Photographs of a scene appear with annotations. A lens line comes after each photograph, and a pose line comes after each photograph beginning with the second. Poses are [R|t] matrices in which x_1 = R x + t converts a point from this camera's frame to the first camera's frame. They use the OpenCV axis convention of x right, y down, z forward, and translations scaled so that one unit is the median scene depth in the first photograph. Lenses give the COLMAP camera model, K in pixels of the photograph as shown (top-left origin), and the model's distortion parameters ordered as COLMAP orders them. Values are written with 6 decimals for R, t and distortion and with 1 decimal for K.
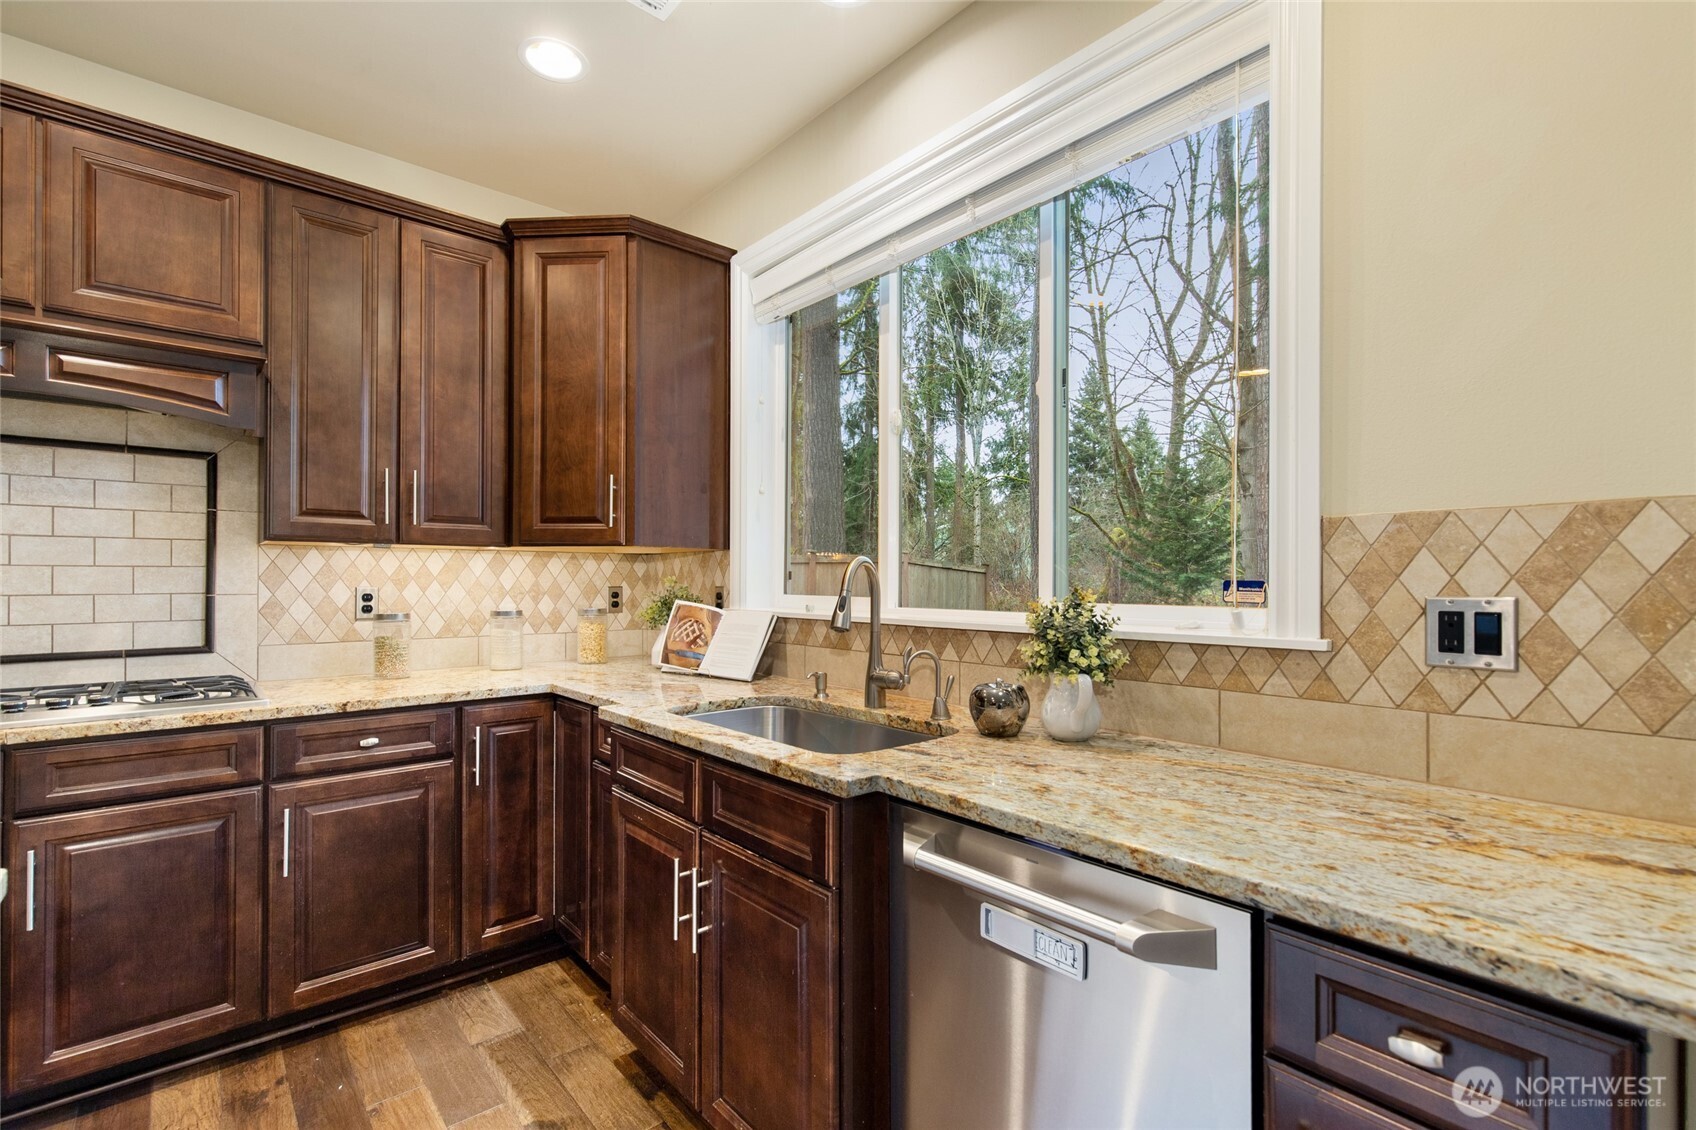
lens RADIAL K [[764.9, 0, 851.0], [0, 764.9, 570.1], [0, 0, 1]] dist [-0.000494, -0.000234]
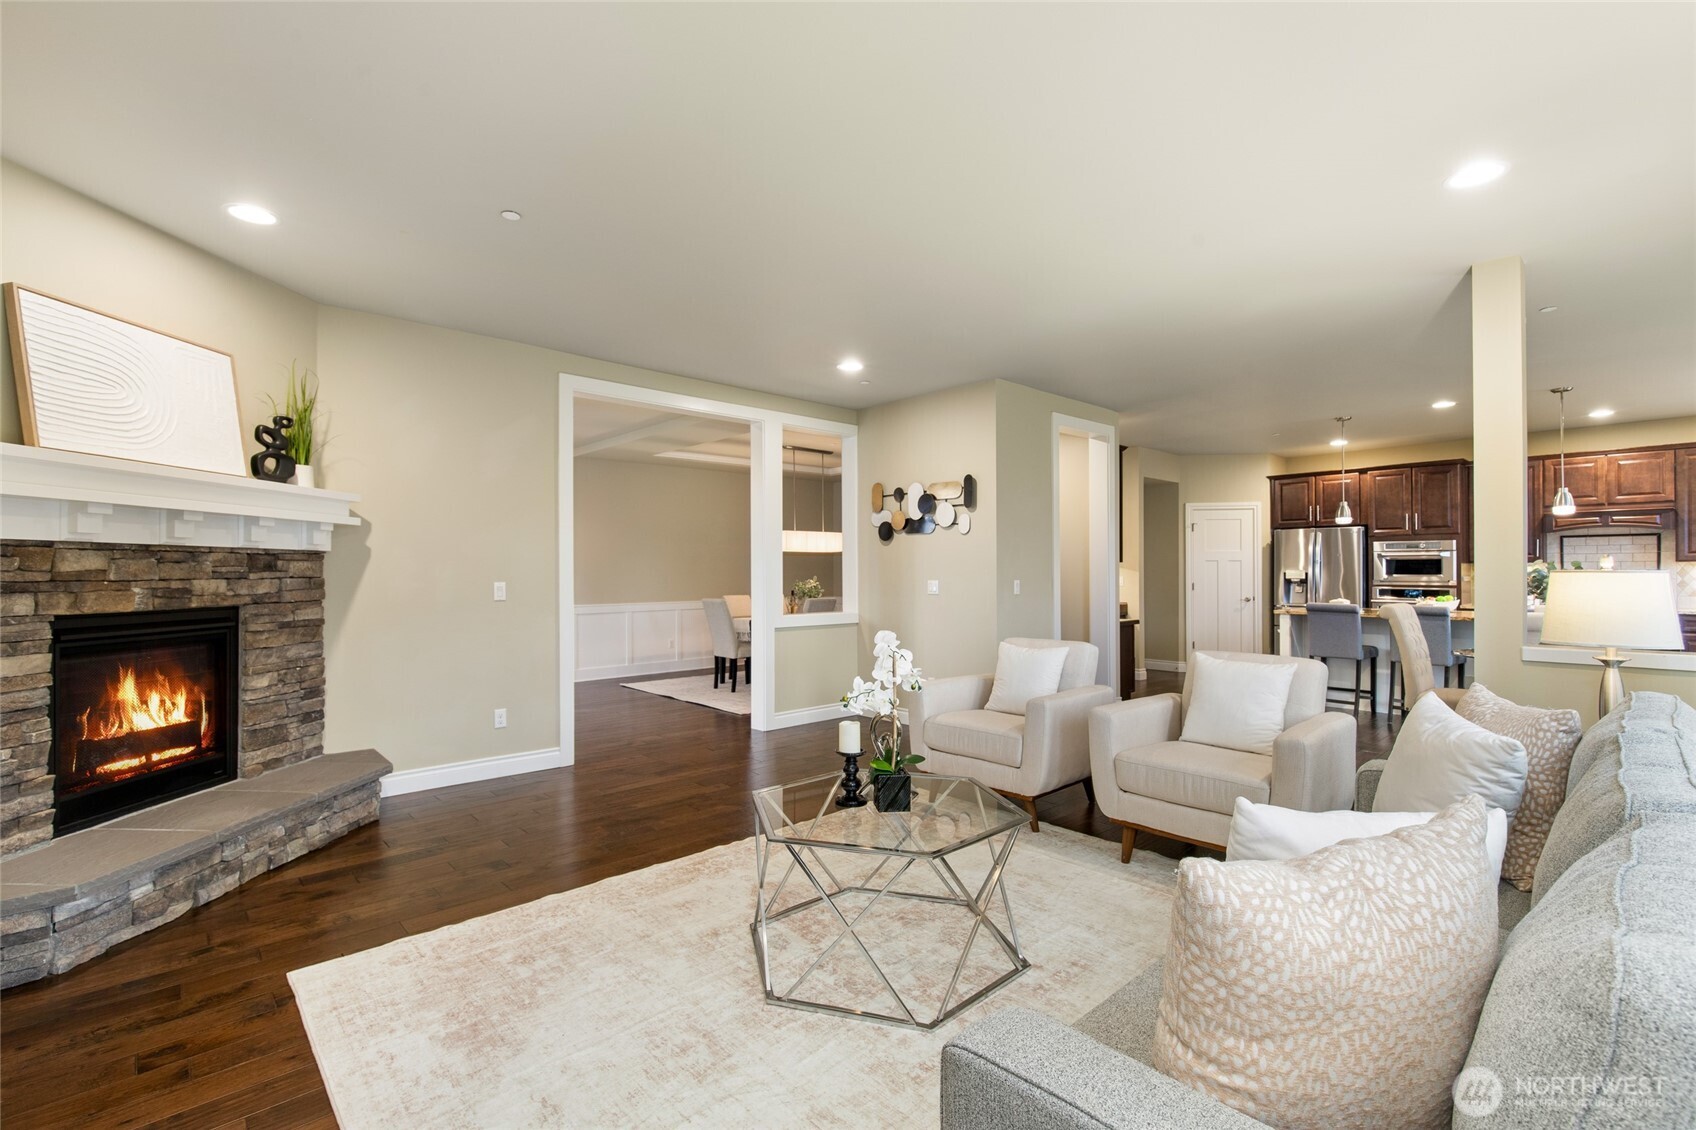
lens RADIAL K [[764.9, 0, 851.6], [0, 764.9, 562.8], [0, 0, 1]] dist [-0.000494, -0.000234]
pose [[0.030865, -0.010052, -0.999473, 2.250943], [0.013537, 0.999862, -0.009638, -0.049491], [0.999432, -0.013233, 0.030996, -2.468021]]
